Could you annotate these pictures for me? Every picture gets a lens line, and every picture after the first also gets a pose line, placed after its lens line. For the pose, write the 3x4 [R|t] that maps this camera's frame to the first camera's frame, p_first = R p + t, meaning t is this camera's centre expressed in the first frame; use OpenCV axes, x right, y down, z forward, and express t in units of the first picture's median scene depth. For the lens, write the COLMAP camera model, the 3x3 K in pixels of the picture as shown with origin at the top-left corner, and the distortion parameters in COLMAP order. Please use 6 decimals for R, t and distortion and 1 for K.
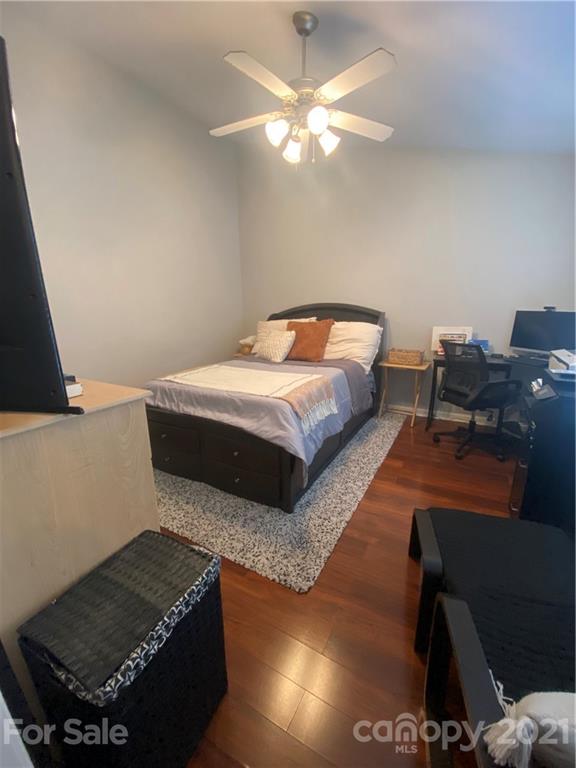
lens RADIAL K [[309.7, 0, 284.3], [0, 309.7, 386.3], [0, 0, 1]] dist [0.025194, -0.000425]
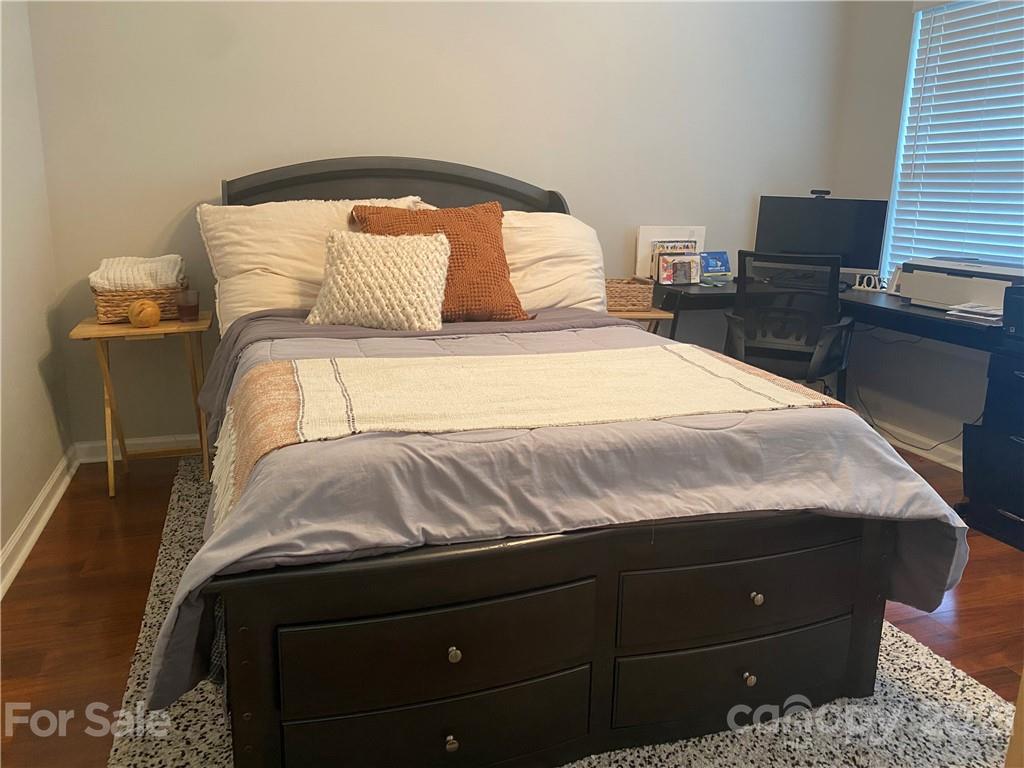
lens RADIAL K [[789.0, 0, 512.0], [0, 789.0, 382.4], [0, 0, 1]] dist [0.031872, -0.047043]
pose [[0.668467, -0.141291, 0.730197, -0.572570], [0.149573, 0.987269, 0.054105, -0.057059], [-0.728546, 0.073050, 0.681091, 0.382946]]
